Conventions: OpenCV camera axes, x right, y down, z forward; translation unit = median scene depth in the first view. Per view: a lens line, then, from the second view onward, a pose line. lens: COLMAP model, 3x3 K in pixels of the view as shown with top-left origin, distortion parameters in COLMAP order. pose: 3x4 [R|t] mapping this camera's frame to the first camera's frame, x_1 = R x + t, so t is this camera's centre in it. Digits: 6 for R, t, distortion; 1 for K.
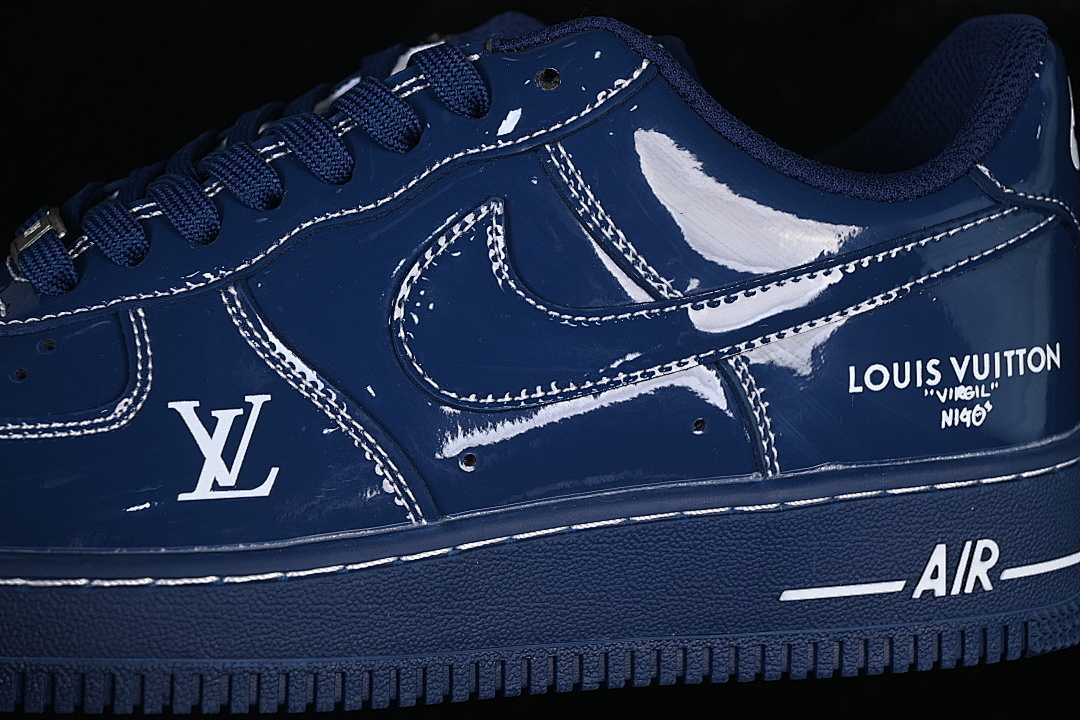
lens RADIAL K [[2354.9, 0, 533.7], [0, 2354.9, 367.1], [0, 0, 1]] dist [0.085052, 0.000000]
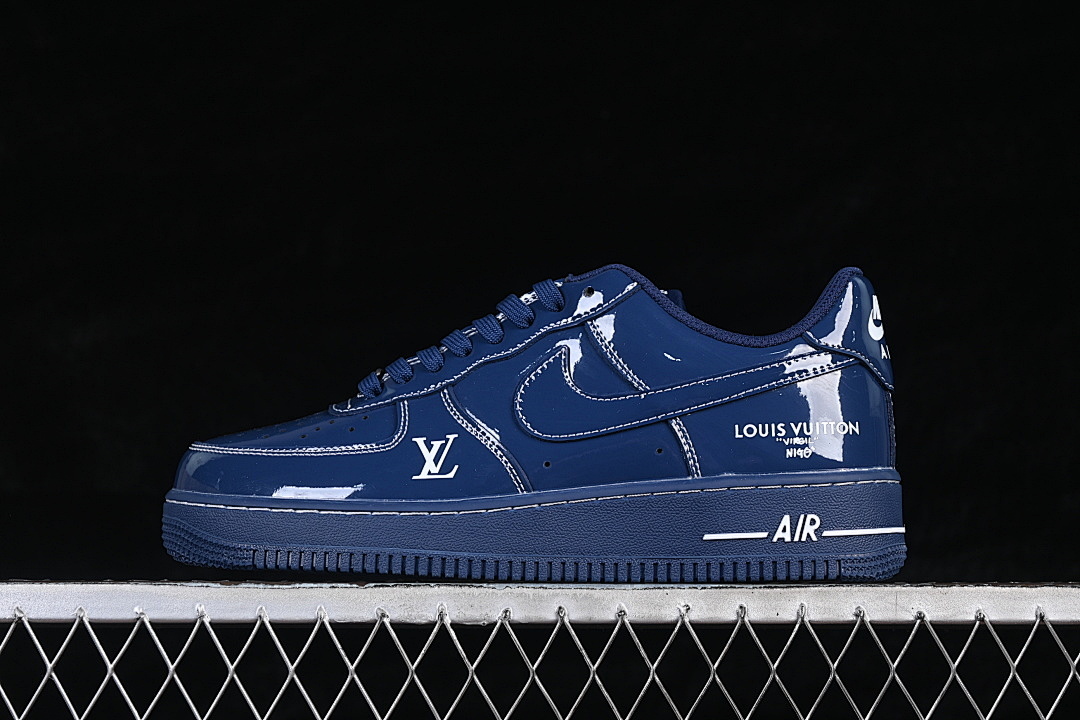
lens RADIAL K [[2354.9, 0, 542.9], [0, 2354.9, 357.0], [0, 0, 1]] dist [0.085052, 0.000000]
pose [[0.965205, -0.028637, -0.259921, 0.506744], [-0.025904, 0.978625, -0.204013, 0.365072], [0.260208, 0.203648, 0.943832, -0.999295]]
